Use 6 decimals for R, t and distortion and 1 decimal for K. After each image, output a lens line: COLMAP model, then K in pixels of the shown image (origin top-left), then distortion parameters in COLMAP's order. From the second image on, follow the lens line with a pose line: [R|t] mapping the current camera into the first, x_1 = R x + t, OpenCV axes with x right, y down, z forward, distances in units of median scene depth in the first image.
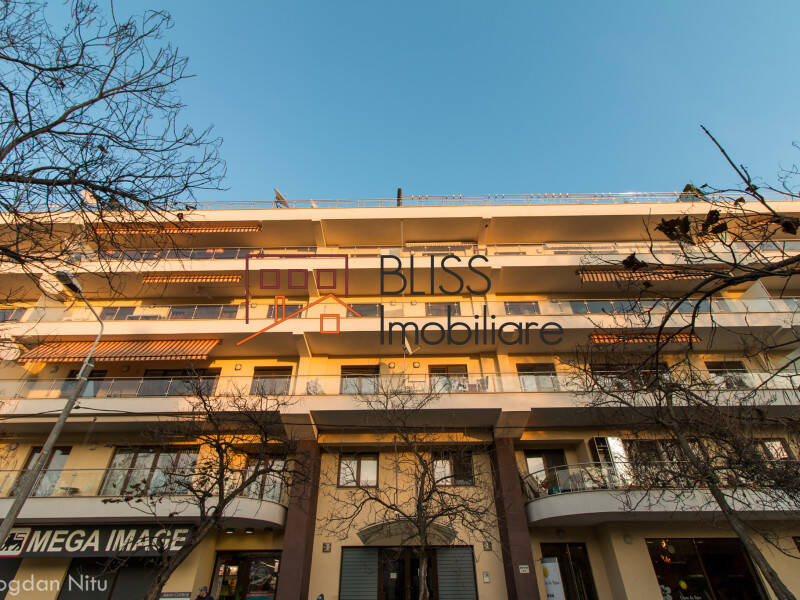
lens RADIAL K [[402.5, 0, 400.0], [0, 402.5, 300.0], [0, 0, 1]] dist [0.003475, 0.000600]
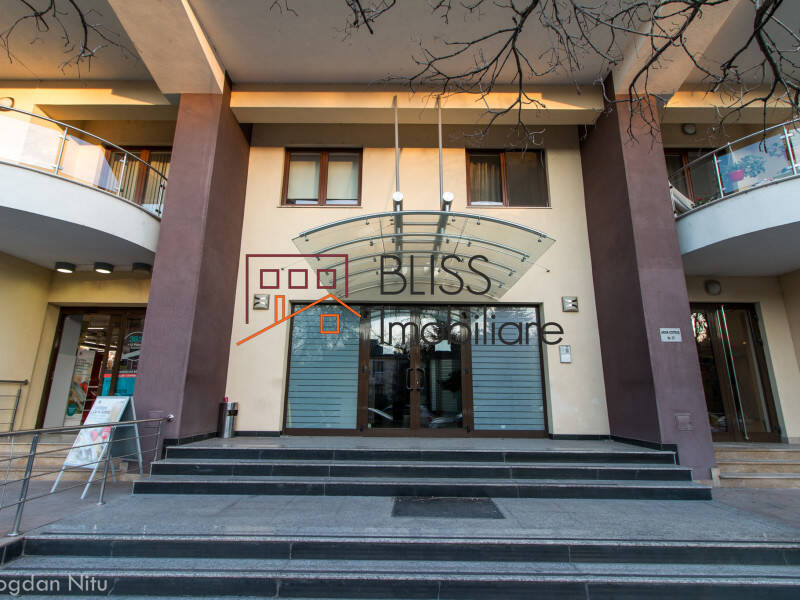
lens RADIAL K [[402.5, 0, 400.0], [0, 402.5, 300.0], [0, 0, 1]] dist [0.003475, 0.000600]
pose [[0.999750, 0.019220, 0.011404, -0.007162], [-0.022162, 0.918431, 0.394960, 0.366974], [-0.002883, -0.395114, 0.918627, 0.477654]]
